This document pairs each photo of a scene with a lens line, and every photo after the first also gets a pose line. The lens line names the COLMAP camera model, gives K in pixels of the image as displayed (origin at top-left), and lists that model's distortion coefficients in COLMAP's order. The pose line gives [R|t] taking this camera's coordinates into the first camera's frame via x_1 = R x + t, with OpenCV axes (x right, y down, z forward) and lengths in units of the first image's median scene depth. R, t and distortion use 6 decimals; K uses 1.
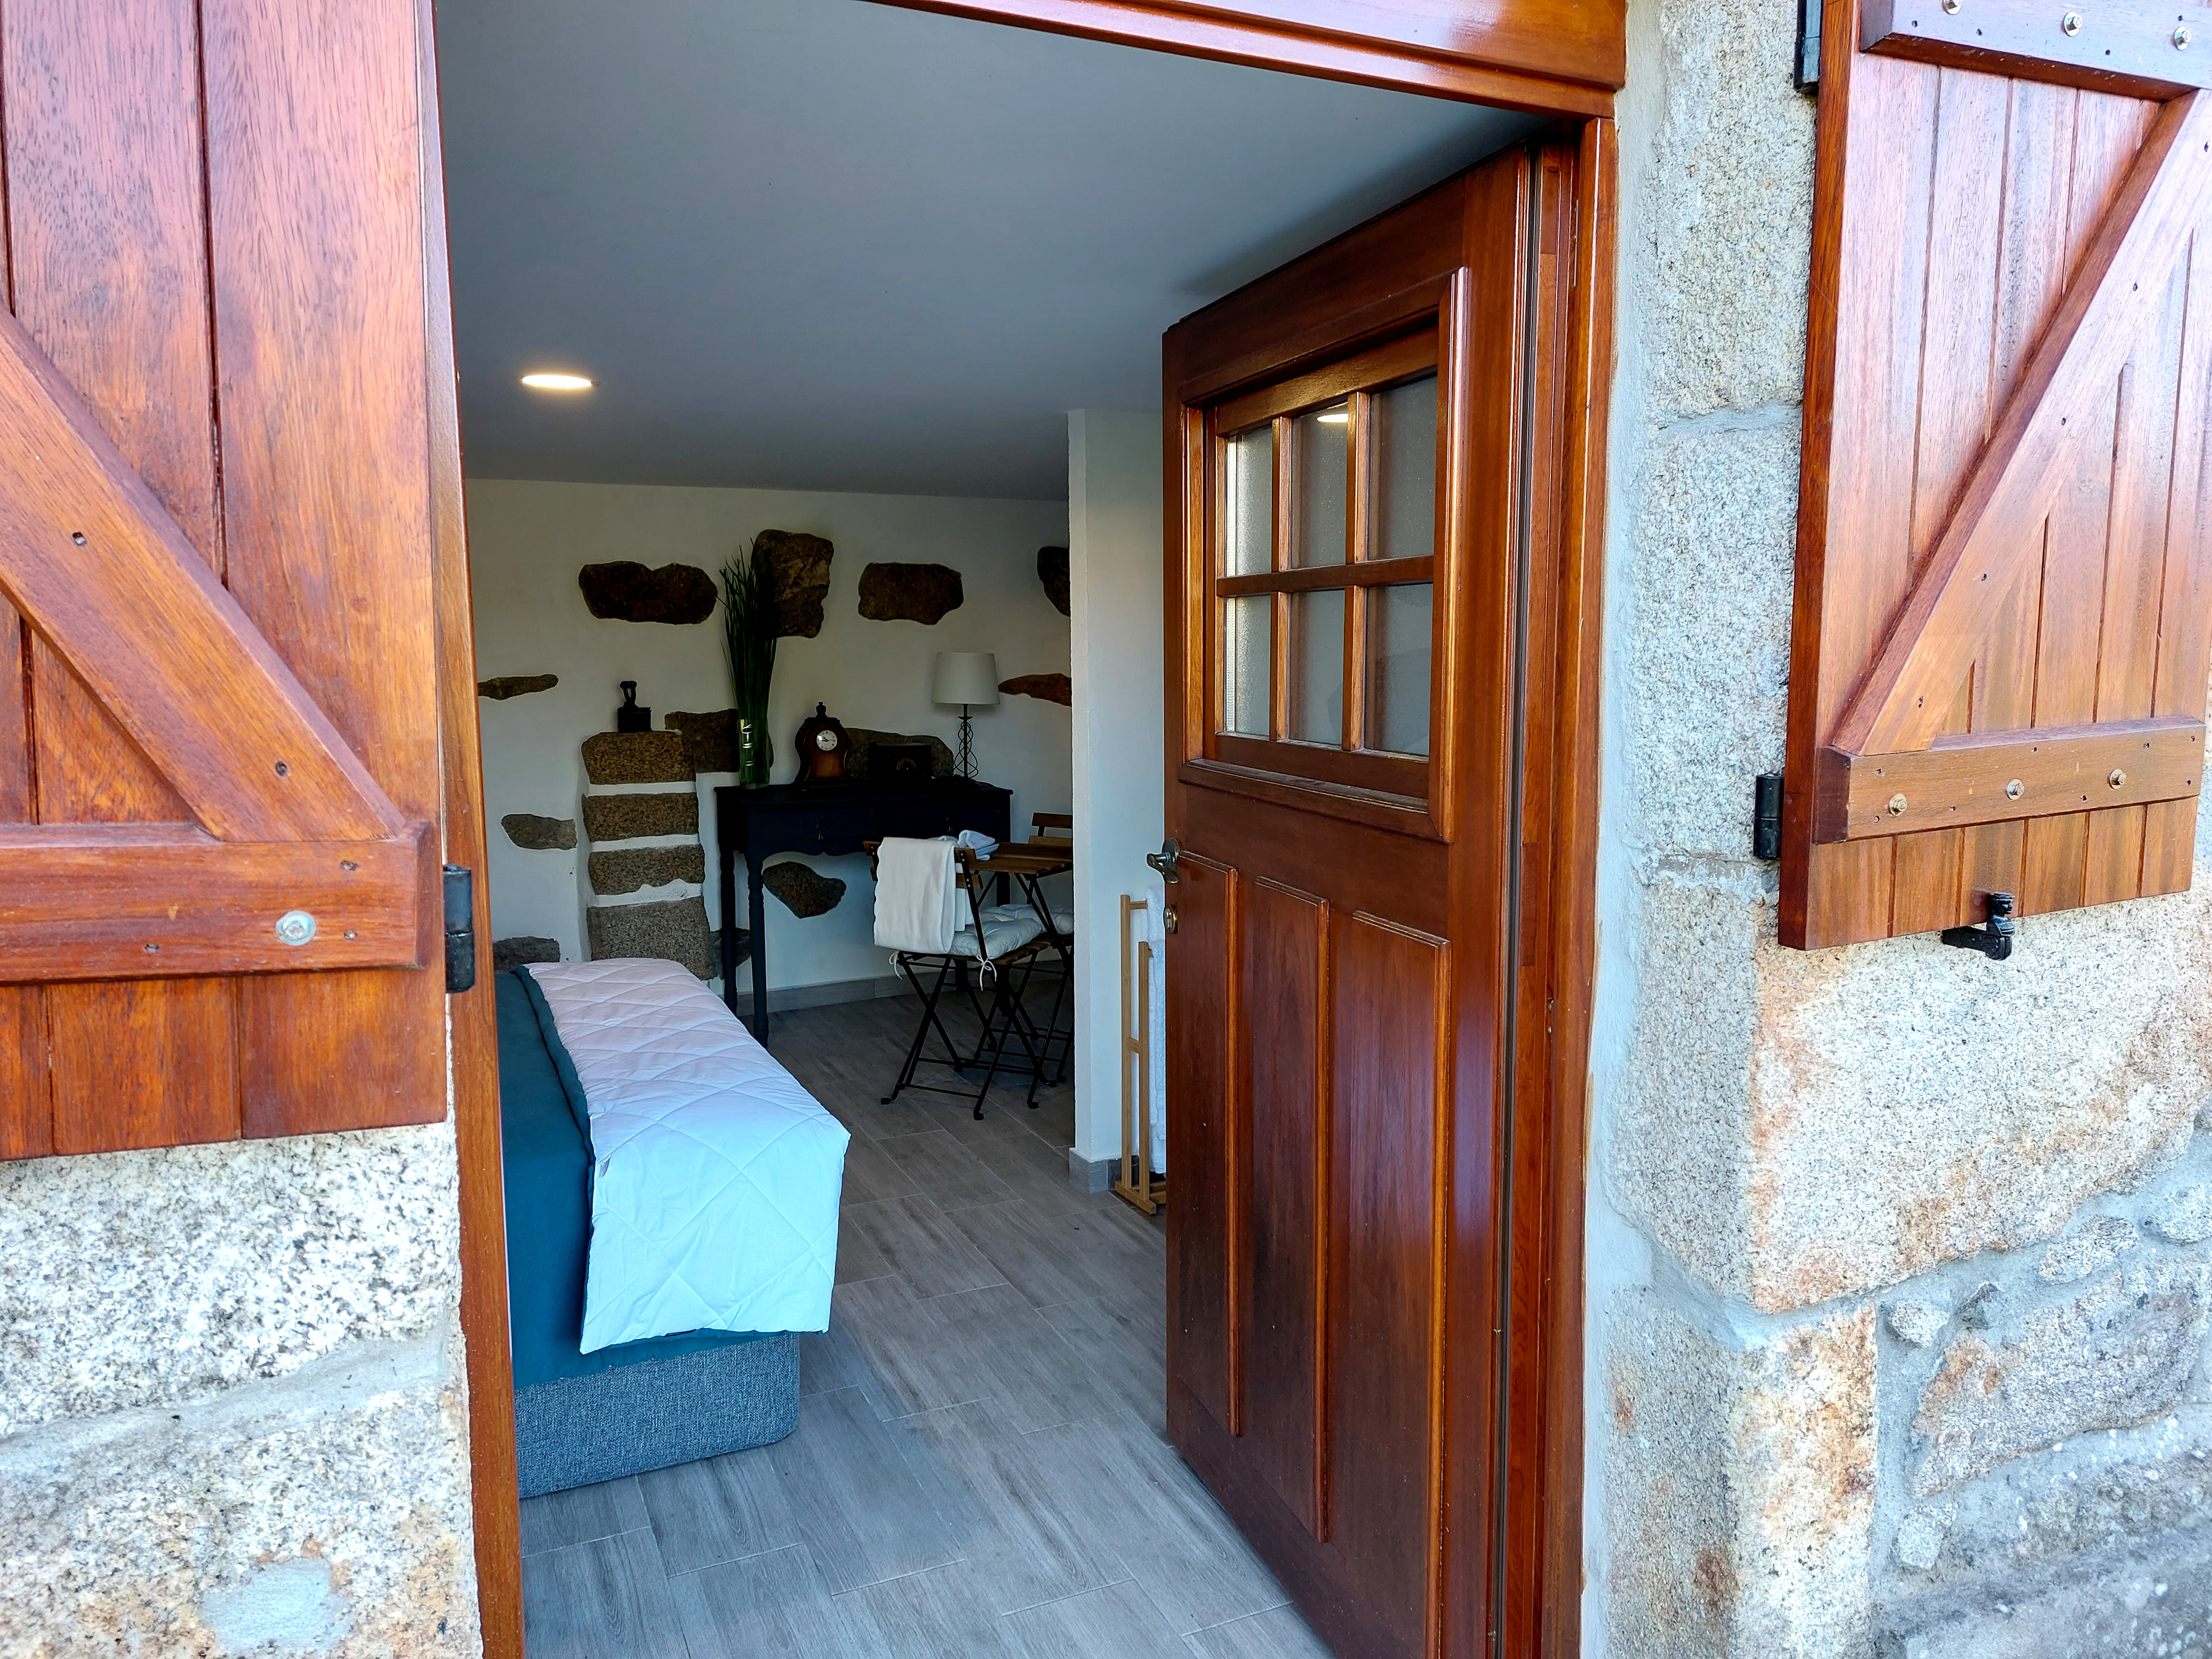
lens RADIAL K [[1591.8, 0, 1128.8], [0, 1591.8, 812.1], [0, 0, 1]] dist [0.042543, -0.043529]
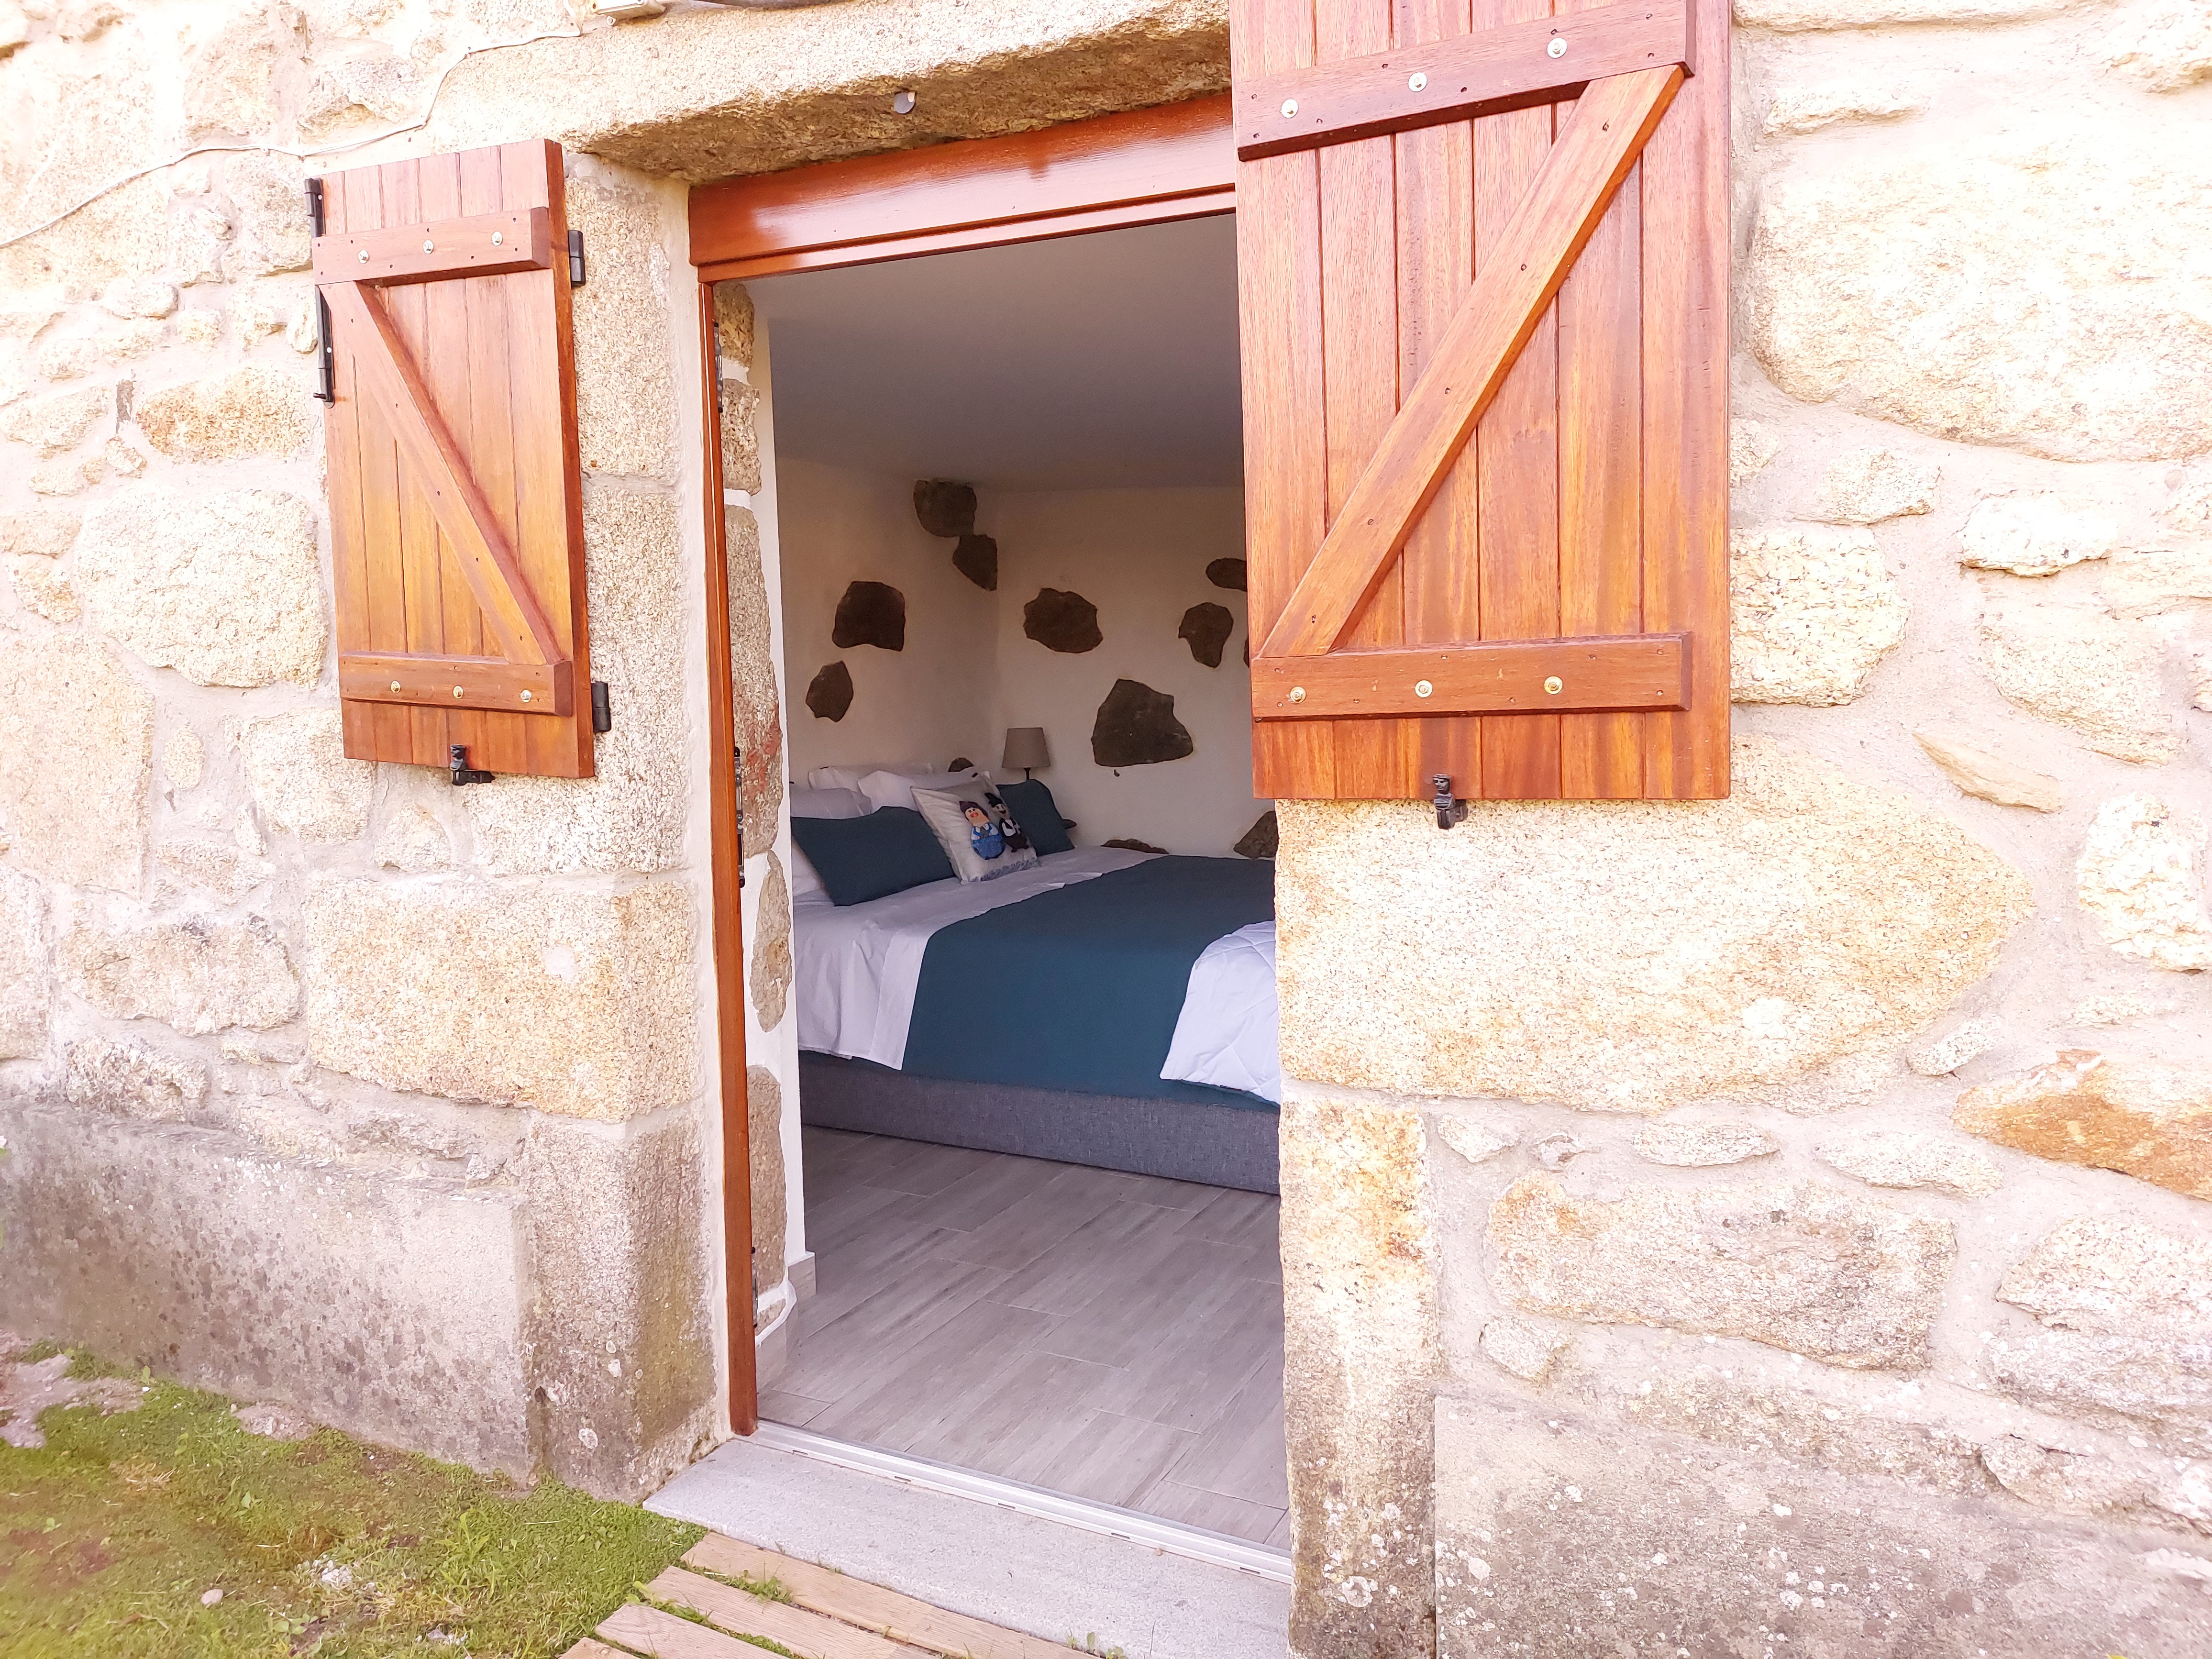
lens RADIAL K [[1591.8, 0, 1108.9], [0, 1591.8, 775.9], [0, 0, 1]] dist [0.042543, -0.043529]
pose [[0.619476, 0.063884, -0.782412, 1.296380], [-0.072552, 0.997077, 0.023969, 0.039316], [0.781656, 0.041917, 0.622300, 0.036982]]
